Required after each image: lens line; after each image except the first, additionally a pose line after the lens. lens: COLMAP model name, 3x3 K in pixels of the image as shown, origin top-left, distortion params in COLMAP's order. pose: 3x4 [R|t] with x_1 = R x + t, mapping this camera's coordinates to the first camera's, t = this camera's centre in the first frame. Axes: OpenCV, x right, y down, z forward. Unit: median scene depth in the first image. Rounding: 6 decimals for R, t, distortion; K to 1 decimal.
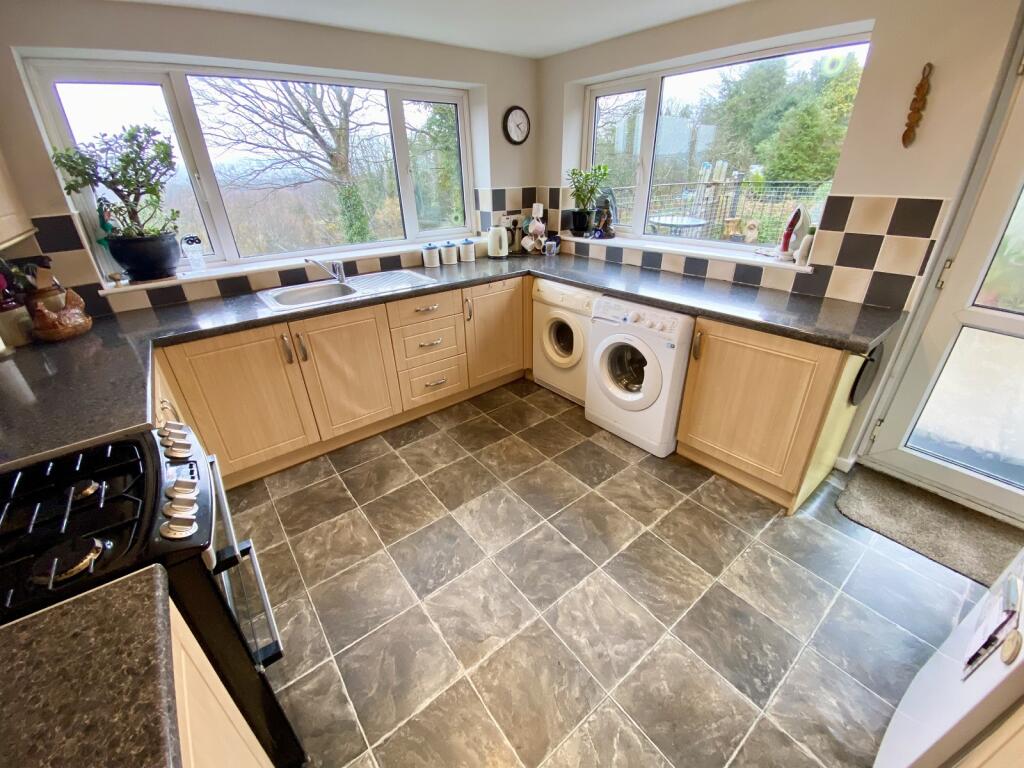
lens RADIAL K [[417.2, 0, 512.0], [0, 417.2, 384.0], [0, 0, 1]] dist [-0.008410, -0.000254]
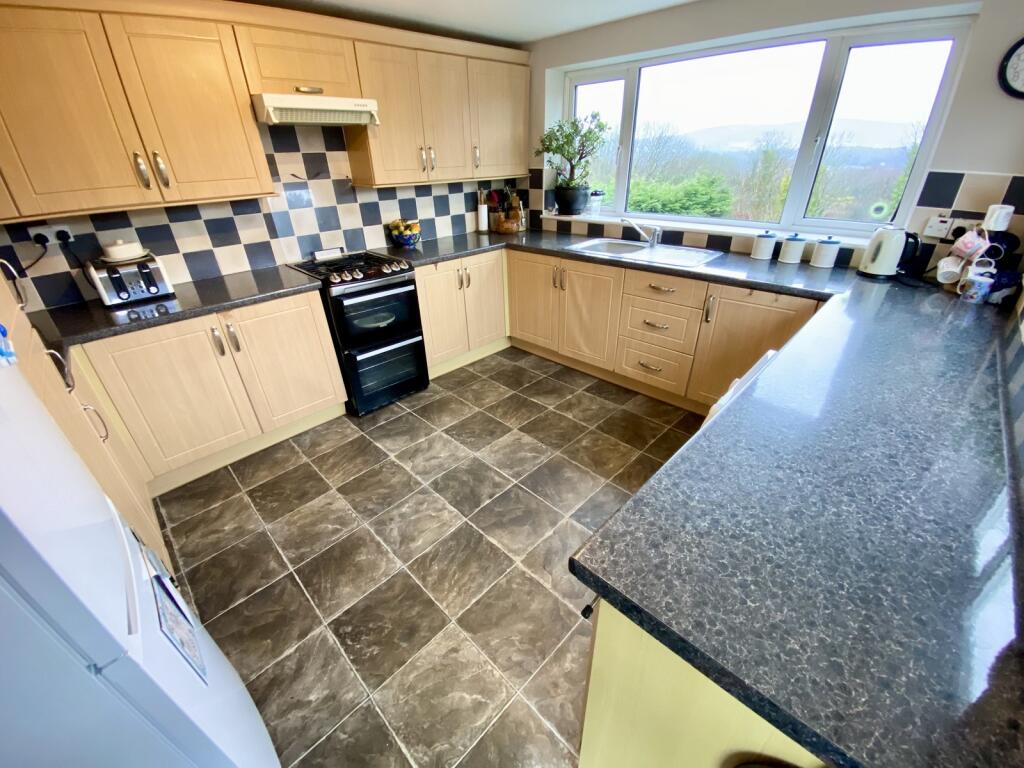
lens RADIAL K [[387.1, 0, 515.5], [0, 387.1, 395.2], [0, 0, 1]] dist [0.015235, -0.000111]
pose [[0.145517, 0.539036, -0.829617, 0.792307], [-0.438656, 0.786768, 0.434254, -0.294901], [0.886795, 0.300725, 0.350939, 0.553947]]
